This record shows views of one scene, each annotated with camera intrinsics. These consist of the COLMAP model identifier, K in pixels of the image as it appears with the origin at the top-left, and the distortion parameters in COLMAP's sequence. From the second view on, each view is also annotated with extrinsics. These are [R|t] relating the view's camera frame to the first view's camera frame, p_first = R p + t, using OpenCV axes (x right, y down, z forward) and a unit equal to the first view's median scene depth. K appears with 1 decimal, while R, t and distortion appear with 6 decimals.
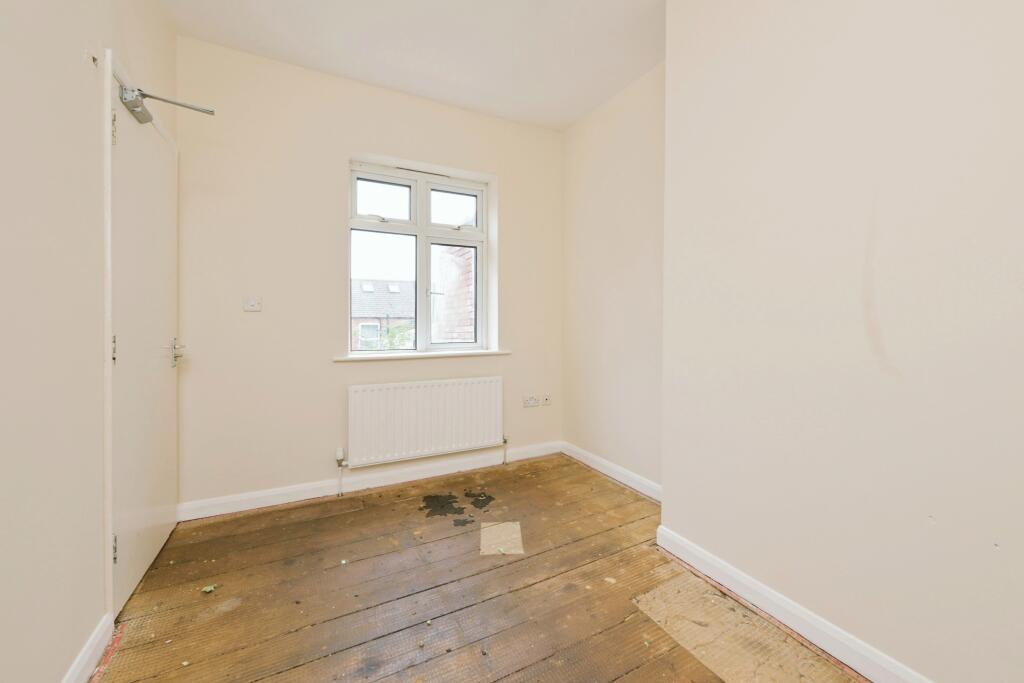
lens RADIAL K [[405.2, 0, 511.4], [0, 405.2, 335.3], [0, 0, 1]] dist [-0.003710, -0.000682]
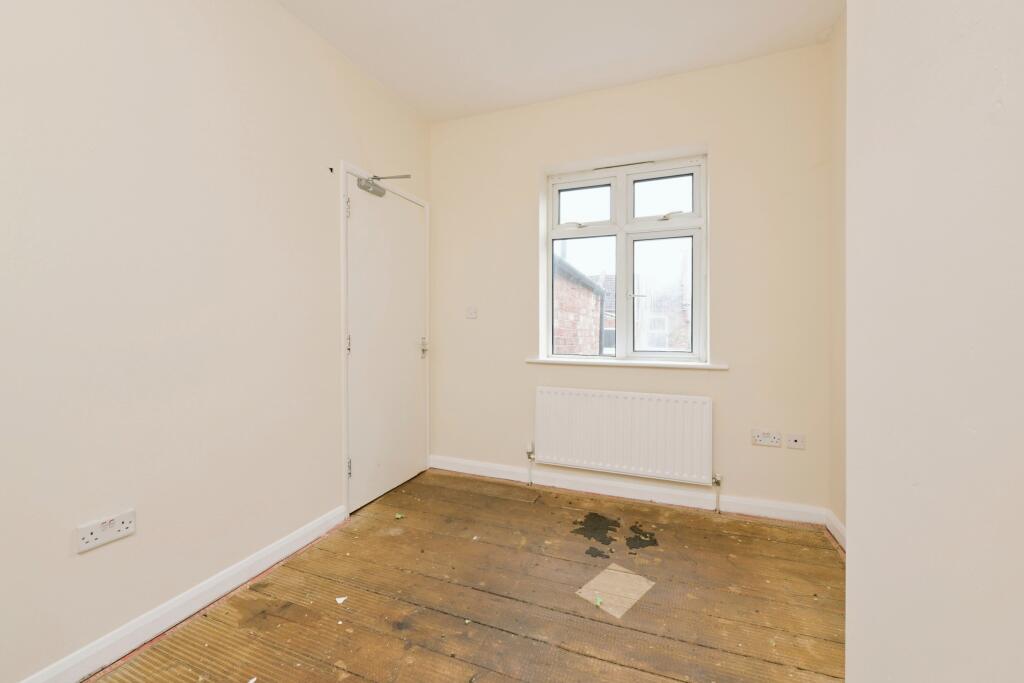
lens RADIAL K [[405.2, 0, 511.4], [0, 405.2, 336.0], [0, 0, 1]] dist [-0.003710, -0.000682]
pose [[0.656246, 0.021613, -0.754238, 0.369147], [-0.028540, 0.999585, 0.003811, -0.010473], [0.754007, 0.019025, 0.656591, 0.237447]]
